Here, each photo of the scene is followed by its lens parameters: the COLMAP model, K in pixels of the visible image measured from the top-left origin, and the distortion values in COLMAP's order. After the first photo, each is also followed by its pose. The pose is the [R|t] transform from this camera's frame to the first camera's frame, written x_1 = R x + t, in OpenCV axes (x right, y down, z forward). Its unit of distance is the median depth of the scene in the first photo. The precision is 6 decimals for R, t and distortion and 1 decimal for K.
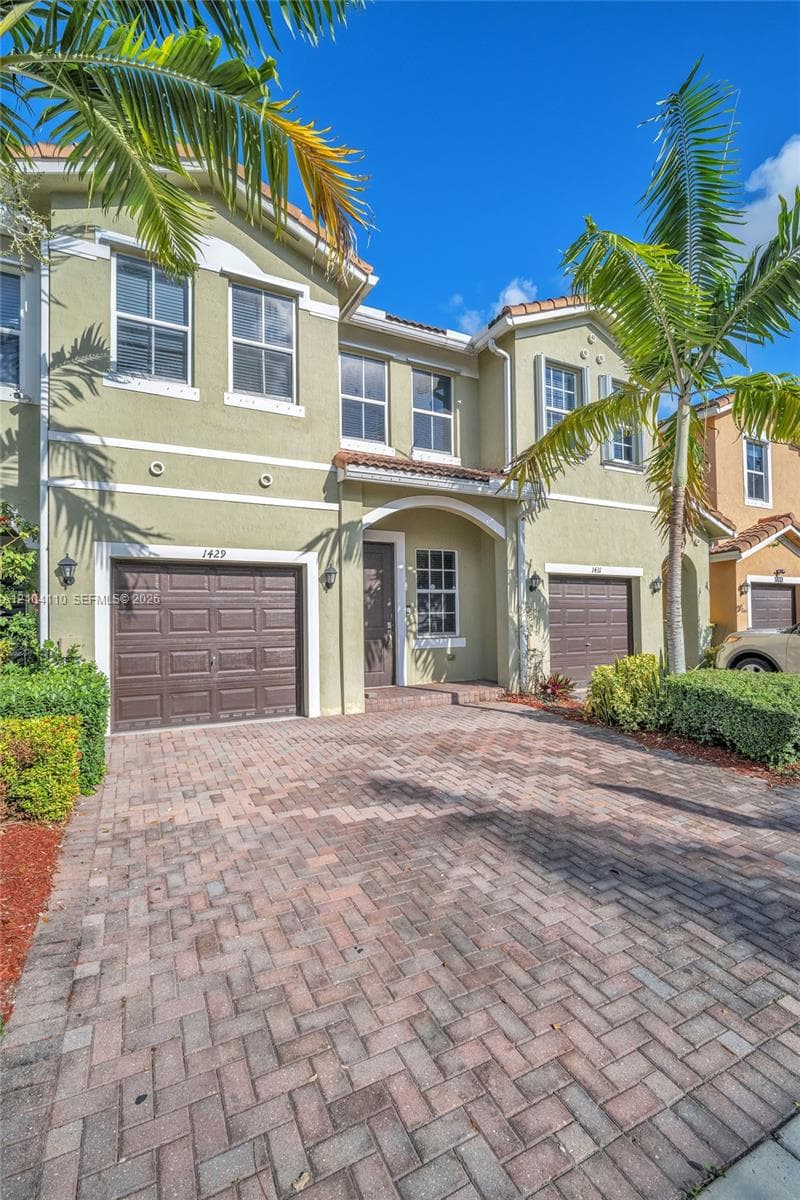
lens RADIAL K [[526.8, 0, 400.0], [0, 526.8, 600.0], [0, 0, 1]] dist [-0.001927, 0.000562]
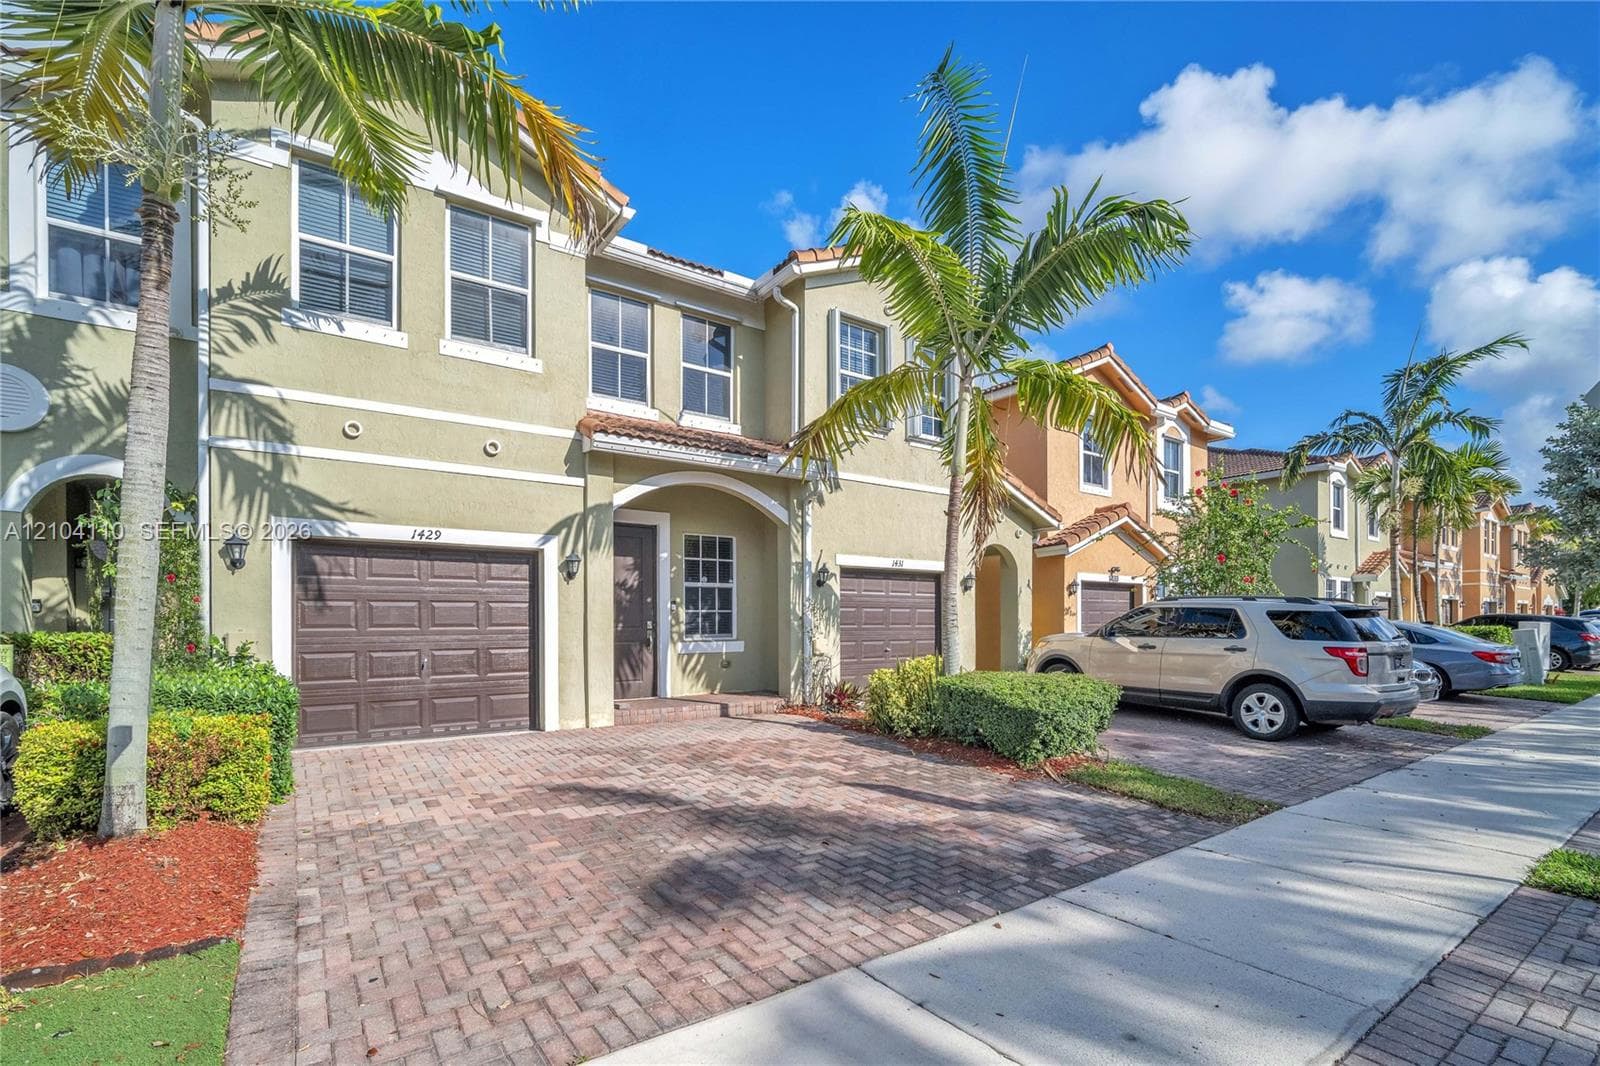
lens RADIAL K [[713.1, 0, 803.6], [0, 713.1, 612.8], [0, 0, 1]] dist [-0.002171, 0.000022]
pose [[0.987884, 0.009687, 0.154892, 0.064363], [-0.012588, 0.999763, 0.017761, 0.008251], [-0.154683, -0.019496, 0.987772, -0.211045]]
